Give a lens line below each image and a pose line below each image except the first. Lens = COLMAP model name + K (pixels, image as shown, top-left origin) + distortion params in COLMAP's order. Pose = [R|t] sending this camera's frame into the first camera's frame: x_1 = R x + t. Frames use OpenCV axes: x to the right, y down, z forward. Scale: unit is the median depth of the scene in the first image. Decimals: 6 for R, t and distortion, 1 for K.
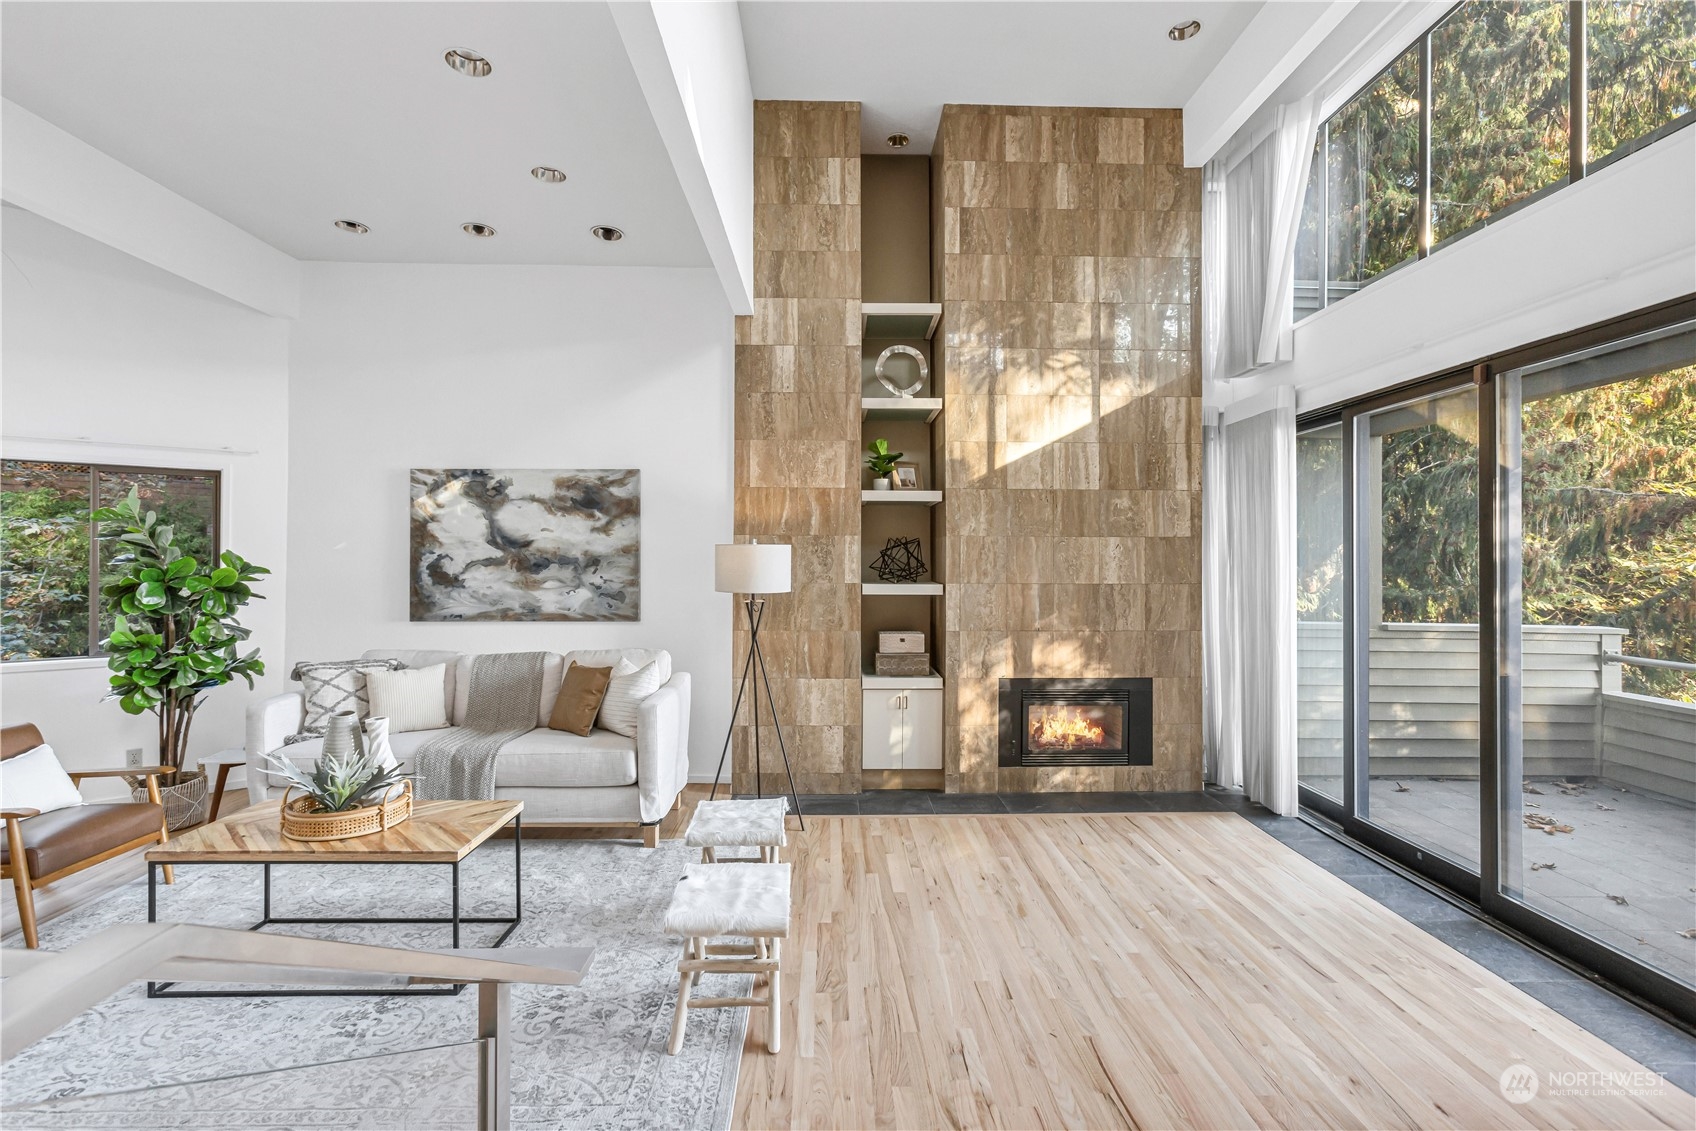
lens RADIAL K [[763.0, 0, 833.8], [0, 763.0, 555.4], [0, 0, 1]] dist [-0.012869, 0.008230]
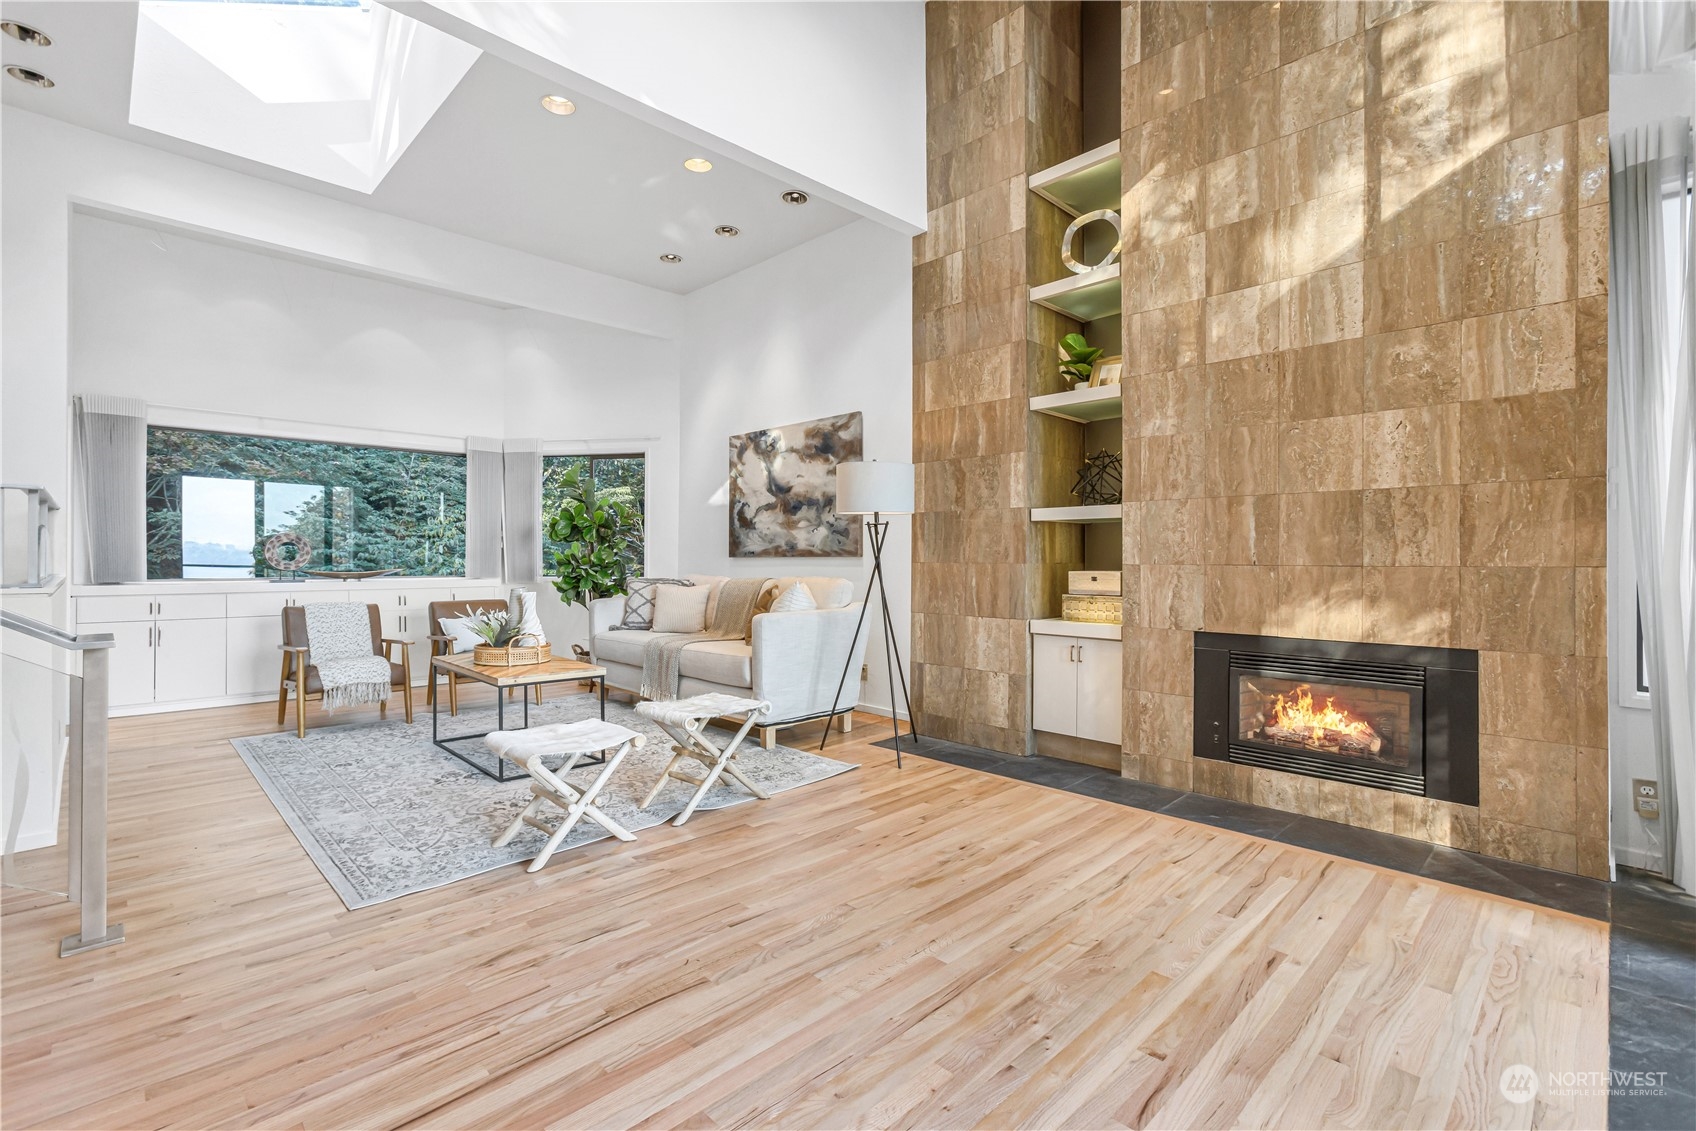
lens RADIAL K [[763.0, 0, 848.4], [0, 763.0, 559.6], [0, 0, 1]] dist [-0.012869, 0.008230]
pose [[0.679797, -0.002209, -0.733397, 0.516799], [0.004417, 0.999990, 0.001082, 0.091436], [0.733387, -0.003975, 0.679799, 0.279149]]
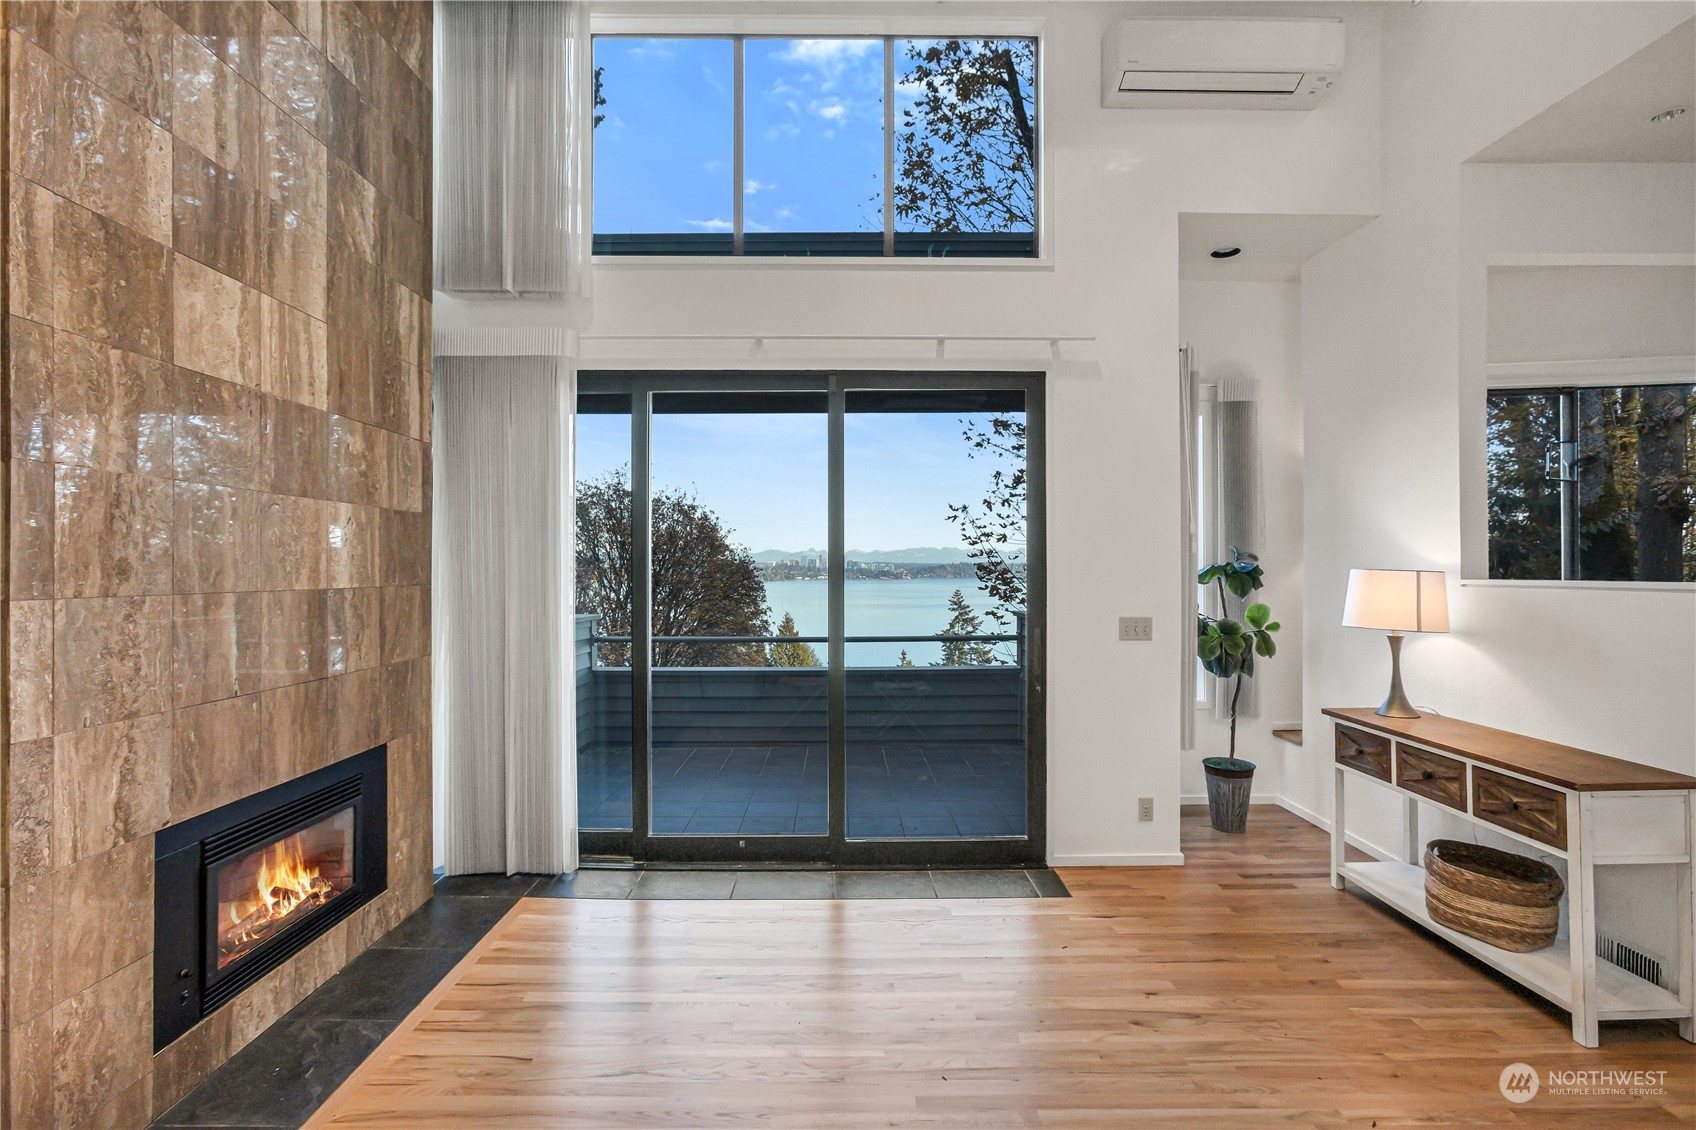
lens RADIAL K [[755.6, 0, 847.2], [0, 755.6, 567.9], [0, 0, 1]] dist [0.001209, 0.000424]
pose [[0.023291, -0.001379, 0.999728, -0.170369], [-0.005817, 0.999982, 0.001514, 0.019687], [-0.999712, -0.005851, 0.023283, 0.626982]]
